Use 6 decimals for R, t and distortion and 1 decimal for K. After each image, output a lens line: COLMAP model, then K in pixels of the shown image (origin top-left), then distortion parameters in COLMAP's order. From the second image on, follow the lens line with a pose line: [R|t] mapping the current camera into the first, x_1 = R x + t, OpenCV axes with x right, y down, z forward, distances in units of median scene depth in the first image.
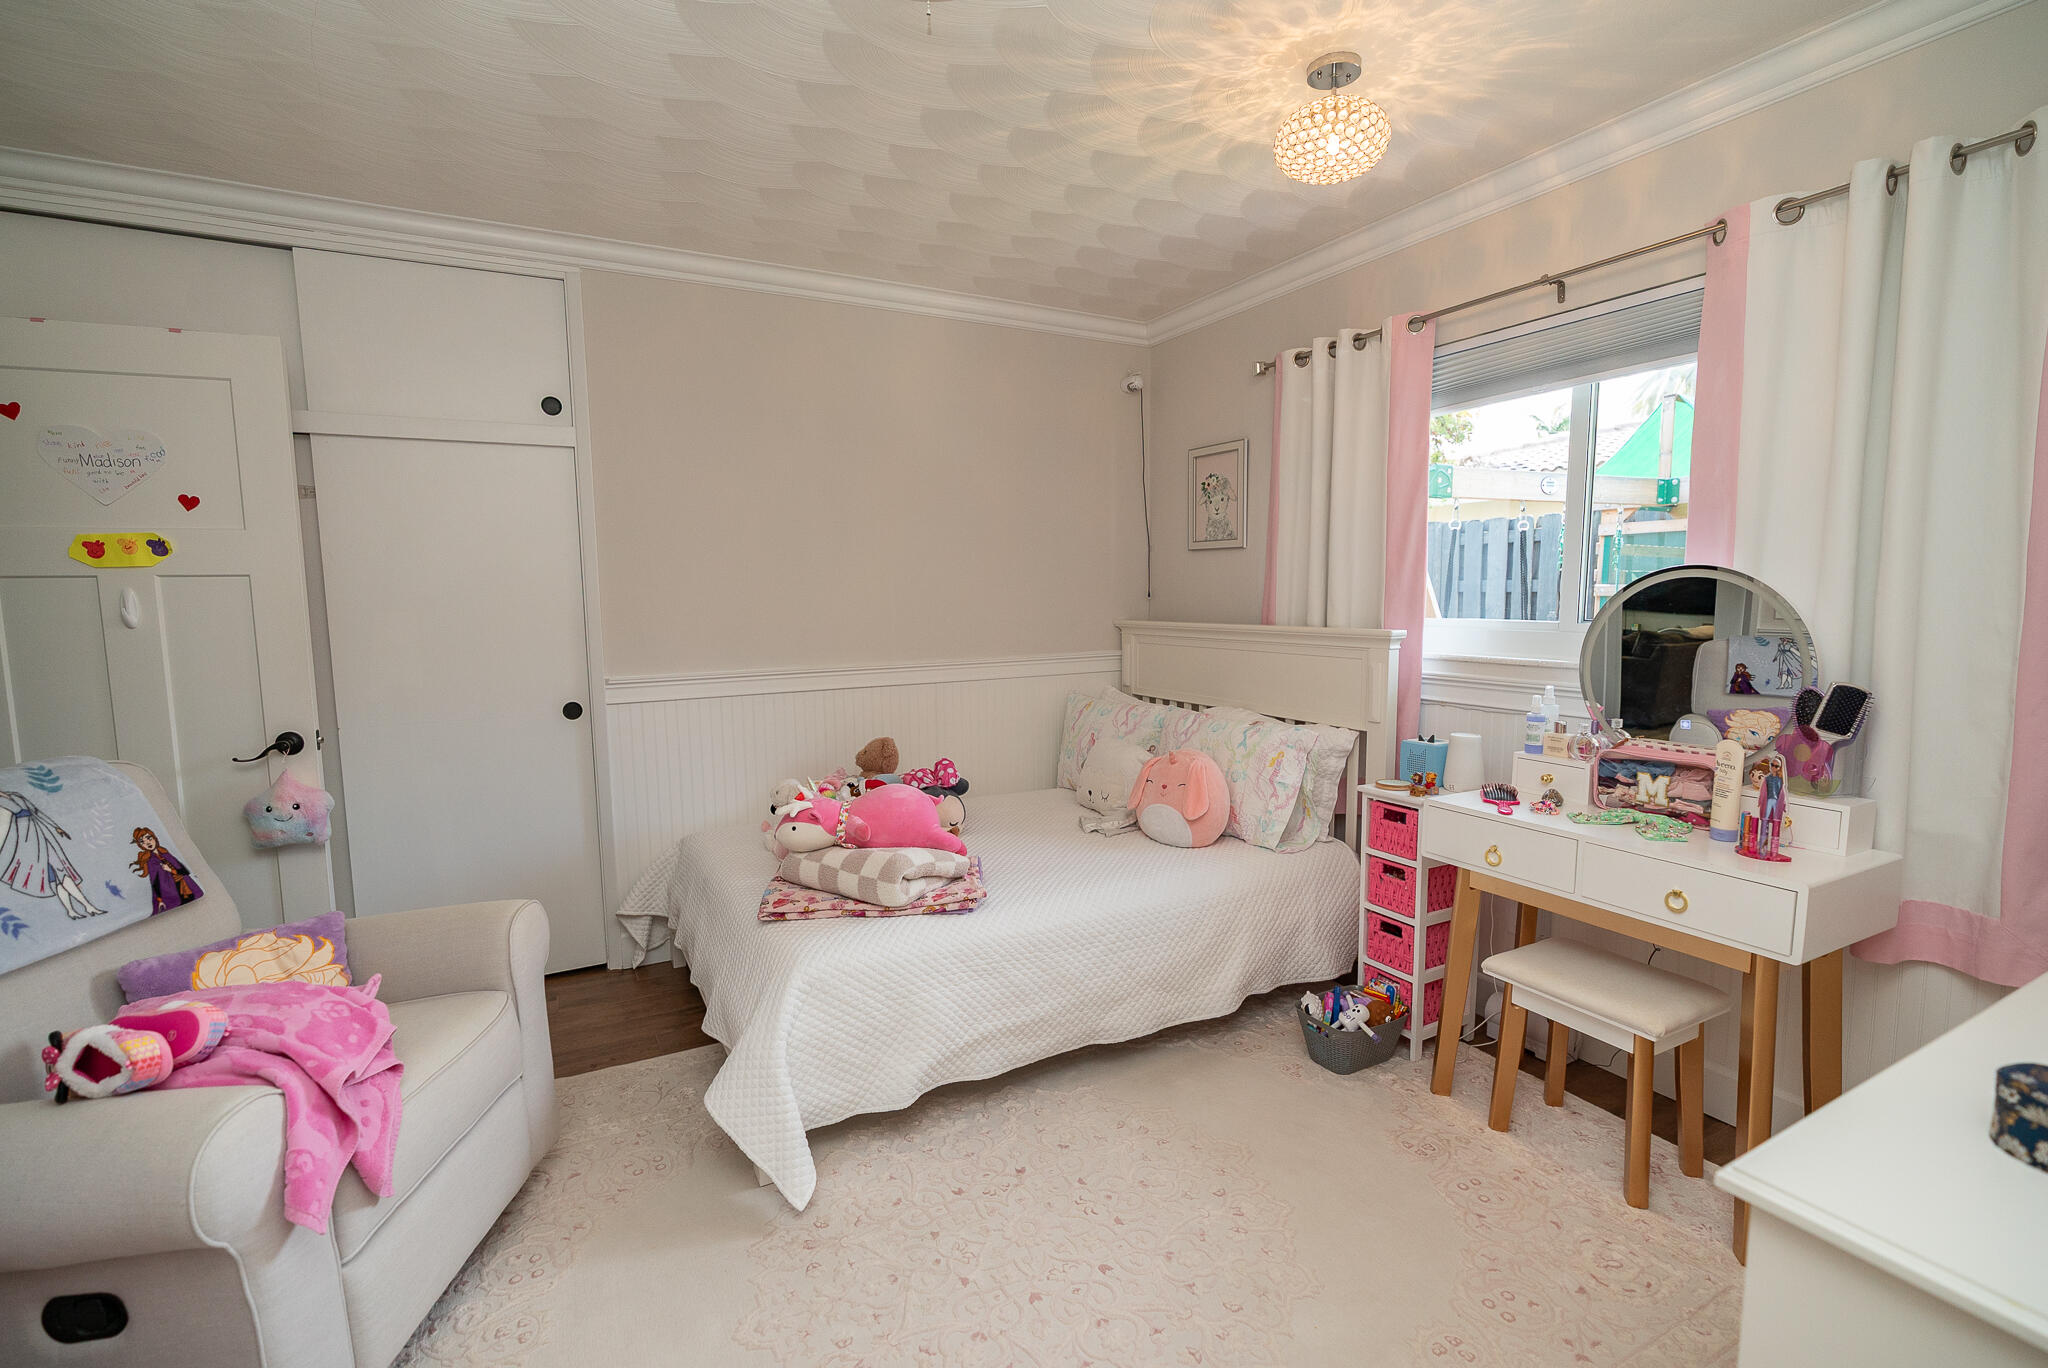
lens RADIAL K [[931.4, 0, 1025.3], [0, 931.4, 684.4], [0, 0, 1]] dist [0.003221, 0.000111]
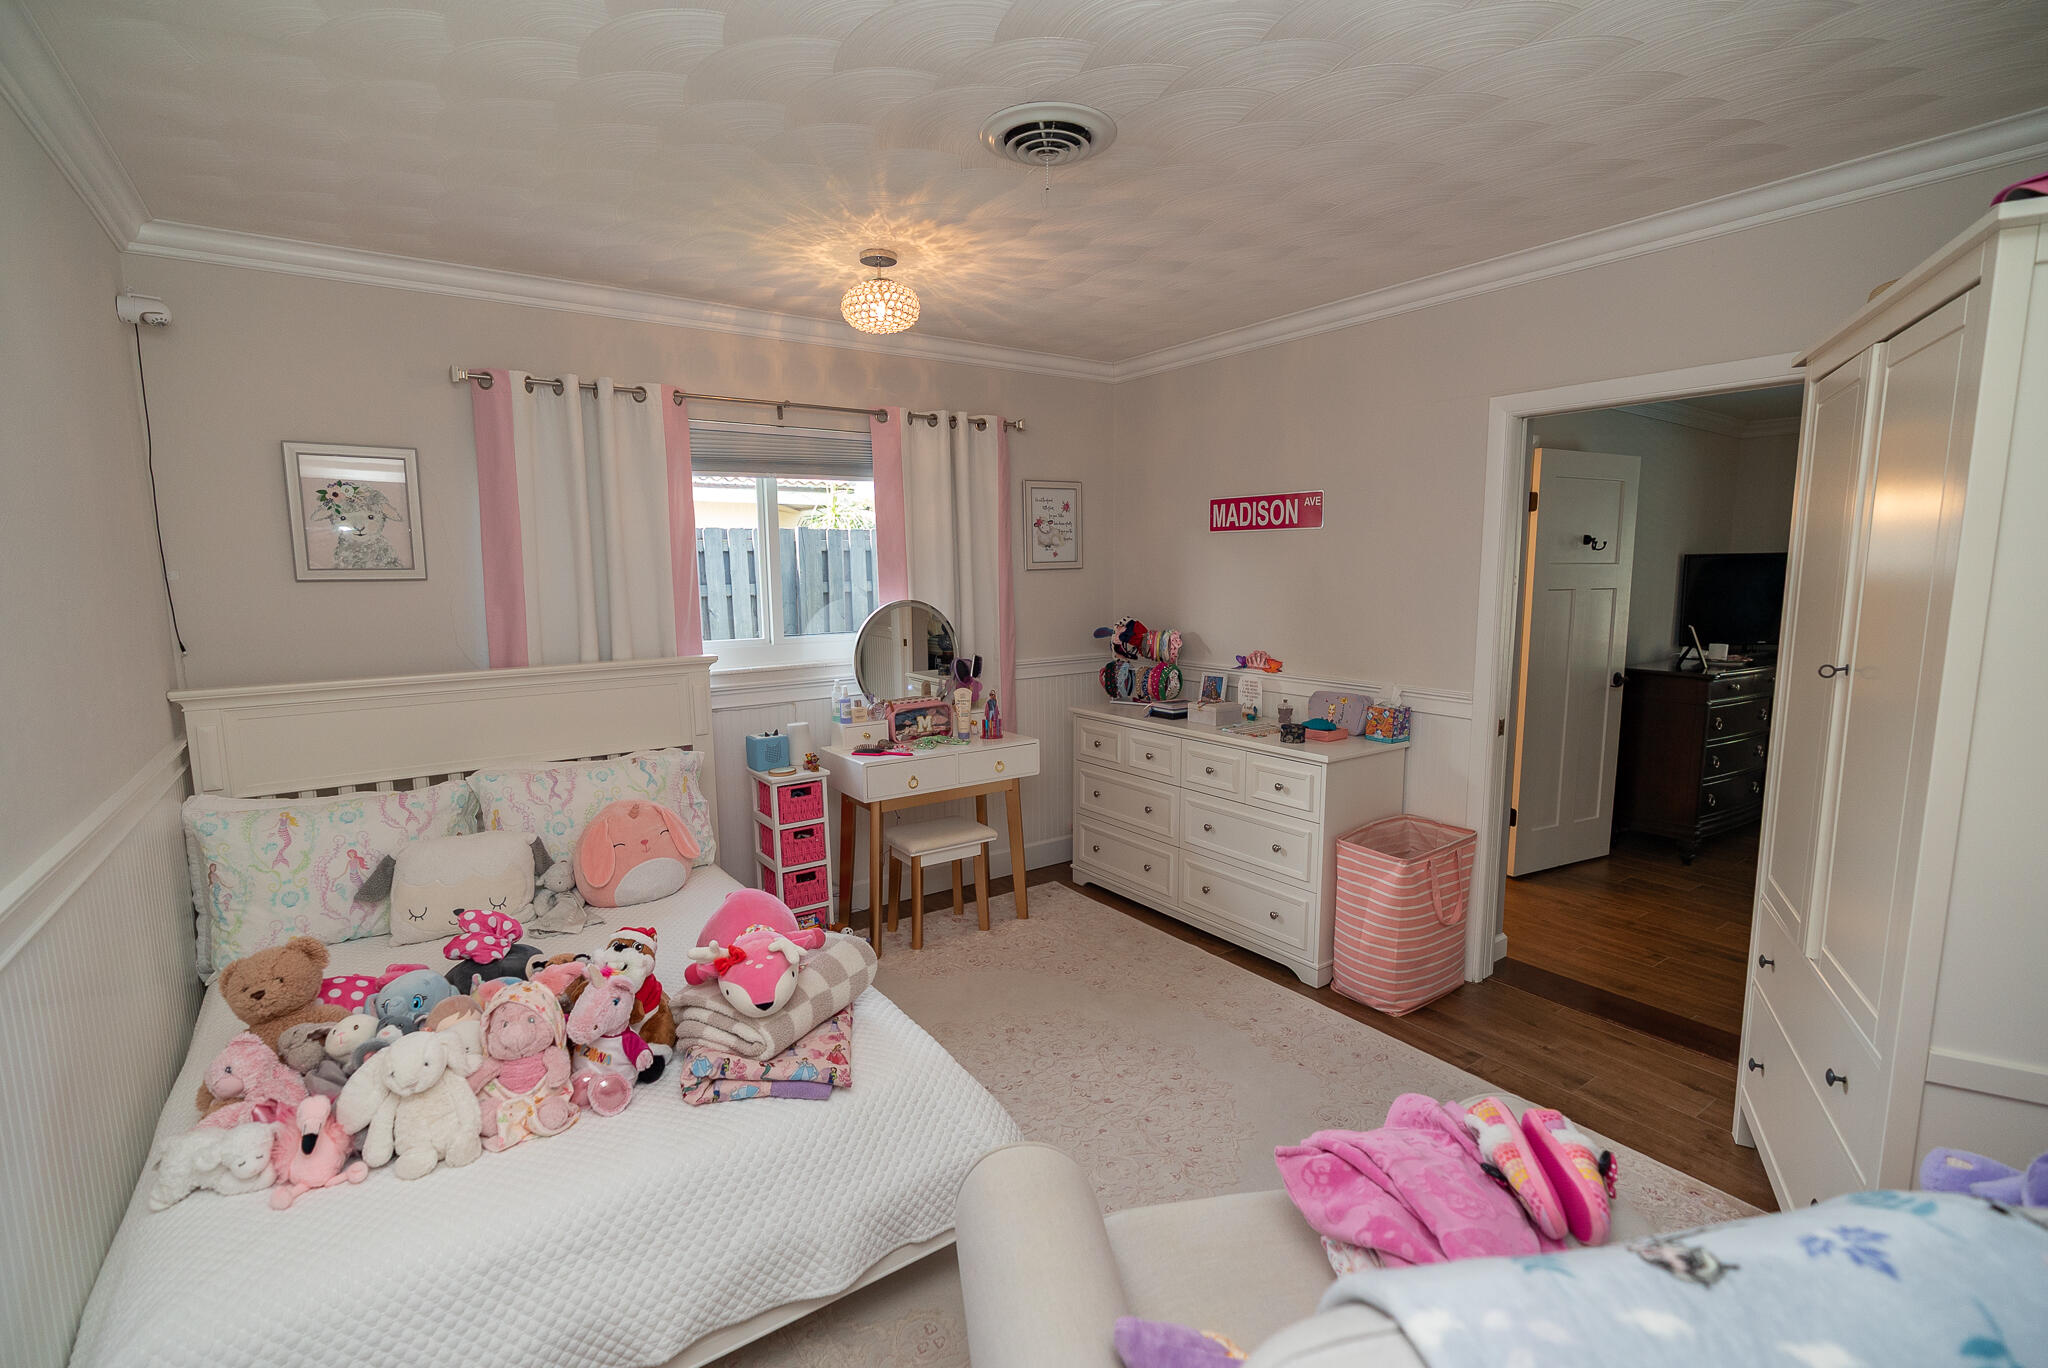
lens RADIAL K [[931.4, 0, 1024.0], [0, 931.4, 684.6], [0, 0, 1]] dist [0.003221, 0.000111]
pose [[-0.112905, -0.117758, 0.986603, -0.904875], [0.113334, 0.984945, 0.130530, -0.142476], [-0.987121, 0.126553, -0.097860, 0.784053]]
